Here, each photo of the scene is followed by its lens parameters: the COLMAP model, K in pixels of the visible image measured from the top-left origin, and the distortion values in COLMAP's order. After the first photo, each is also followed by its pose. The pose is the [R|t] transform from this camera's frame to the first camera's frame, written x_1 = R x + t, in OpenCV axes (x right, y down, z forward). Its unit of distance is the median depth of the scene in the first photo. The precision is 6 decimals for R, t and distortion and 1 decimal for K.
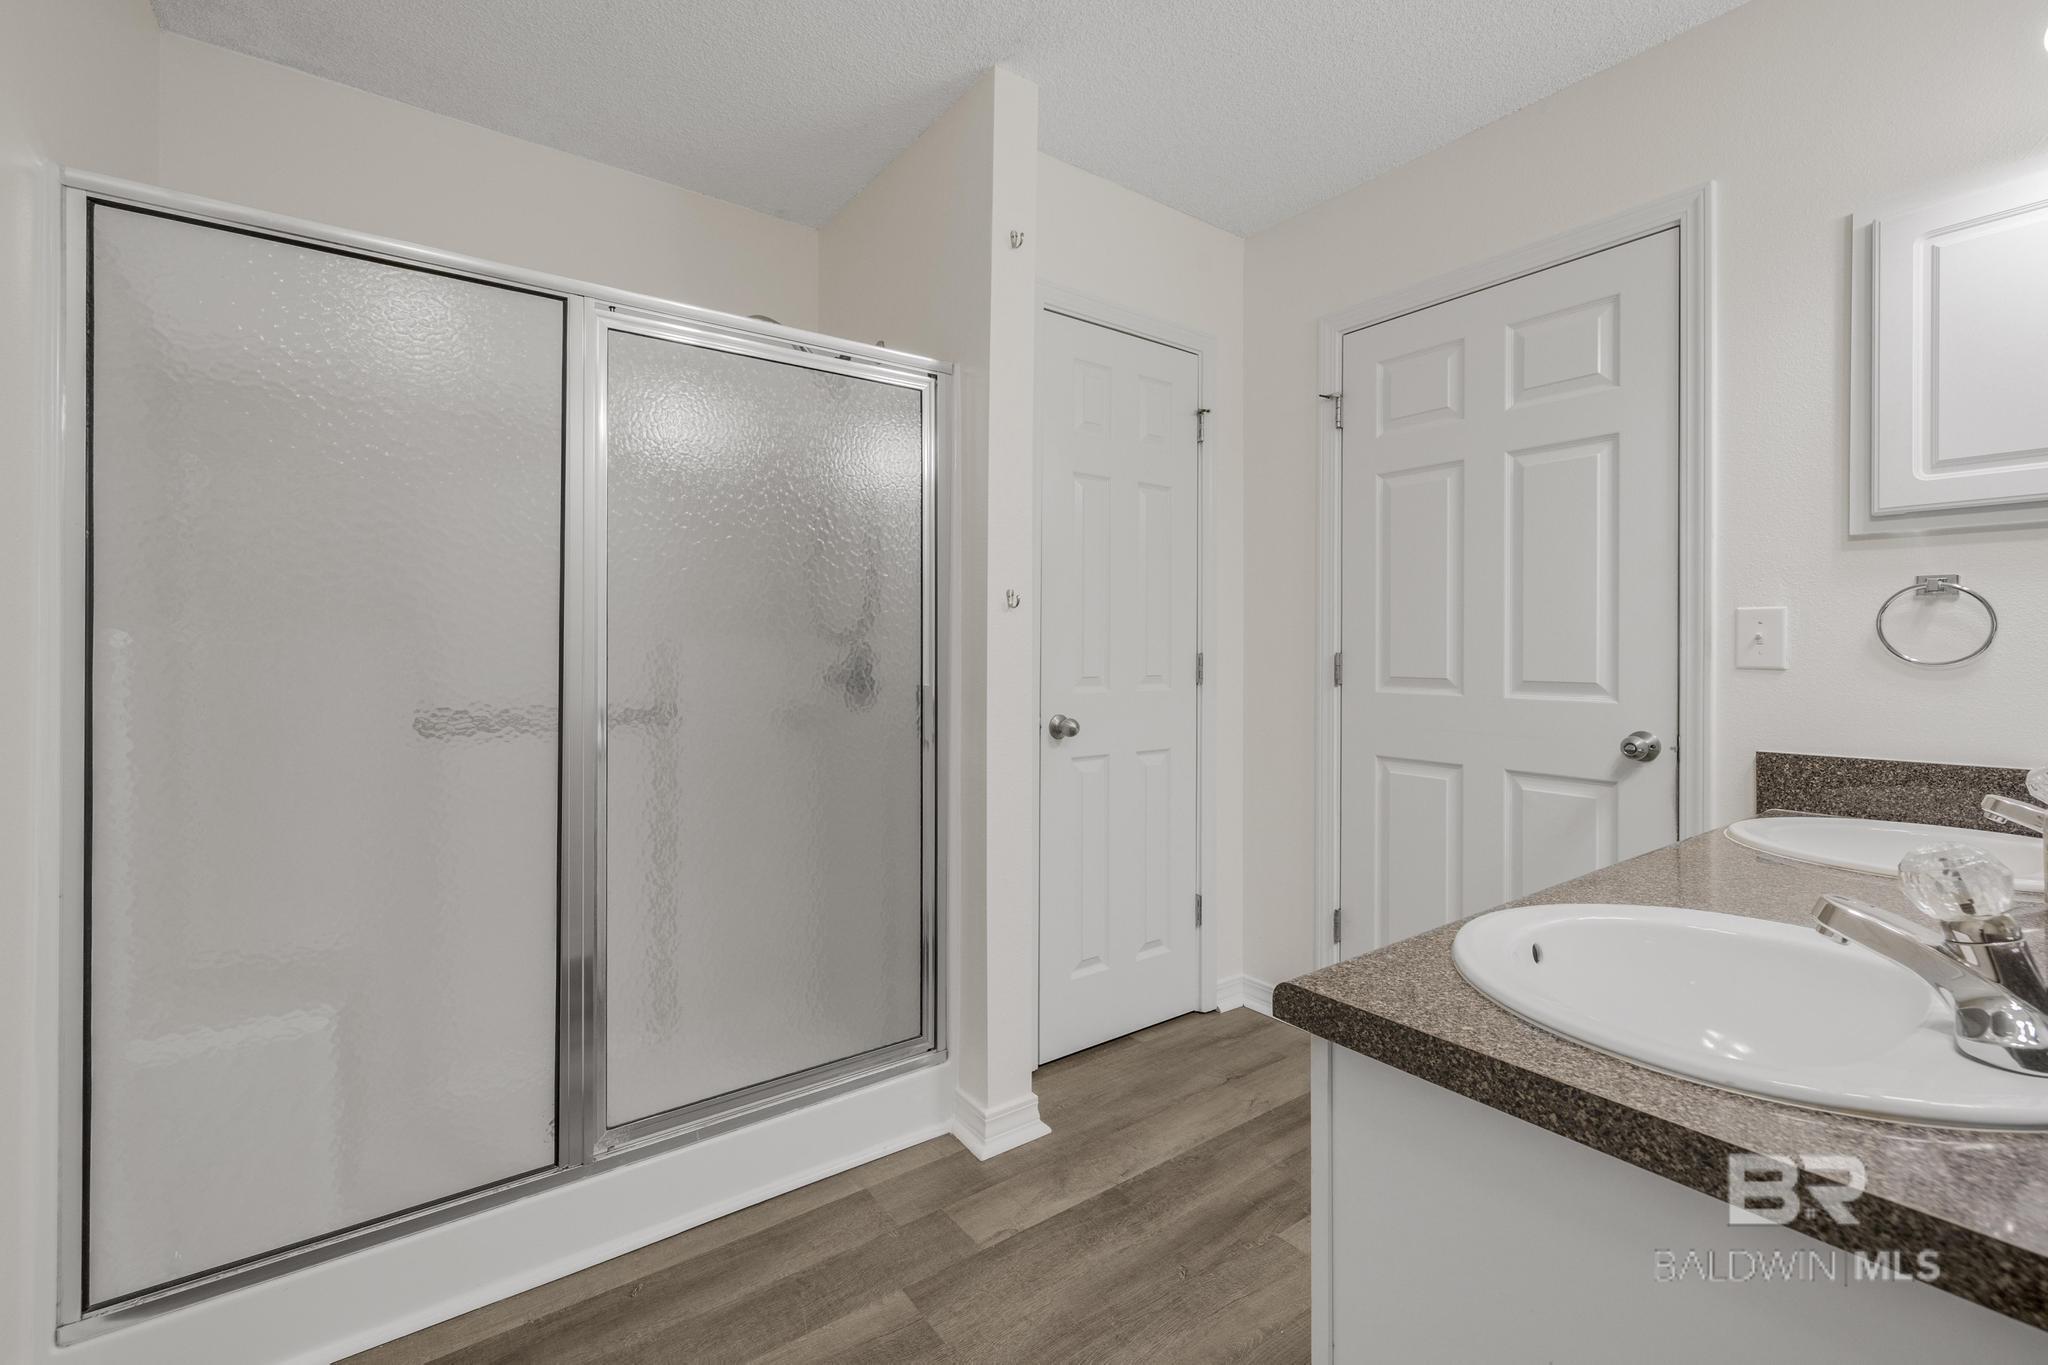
lens RADIAL K [[882.3, 0, 1022.5], [0, 882.3, 649.8], [0, 0, 1]] dist [0.000805, 0.000211]
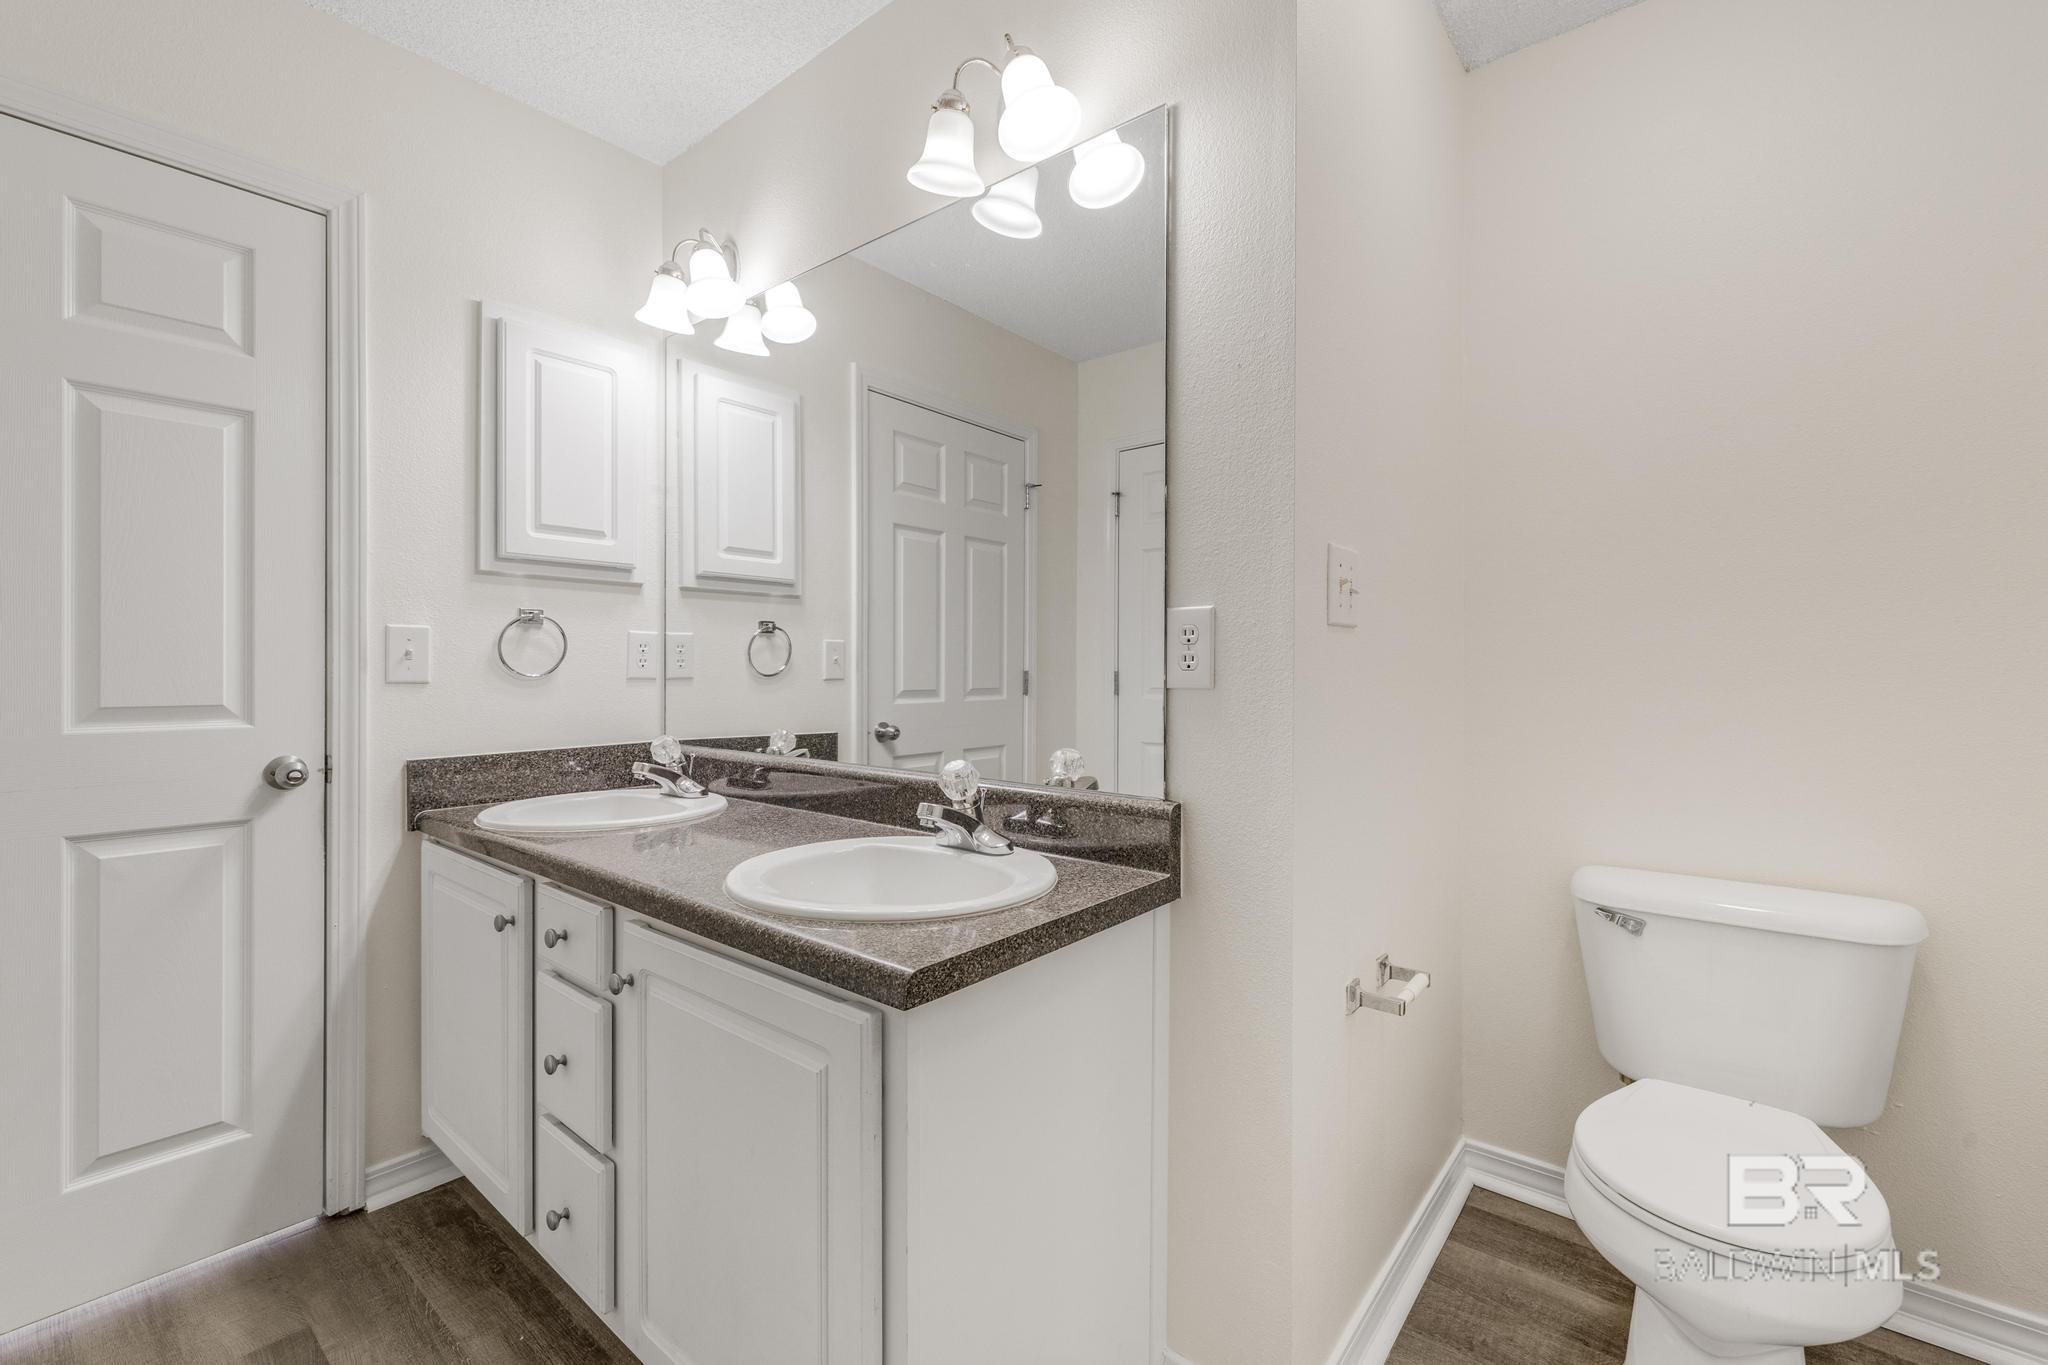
lens RADIAL K [[881.9, 0, 1029.1], [0, 881.9, 664.6], [0, 0, 1]] dist [0.002888, 0.000510]
pose [[-0.250859, -0.002489, 0.968020, -0.385571], [-0.005490, 0.999984, 0.001149, -0.005830], [-0.968008, -0.005026, -0.250869, 0.539505]]
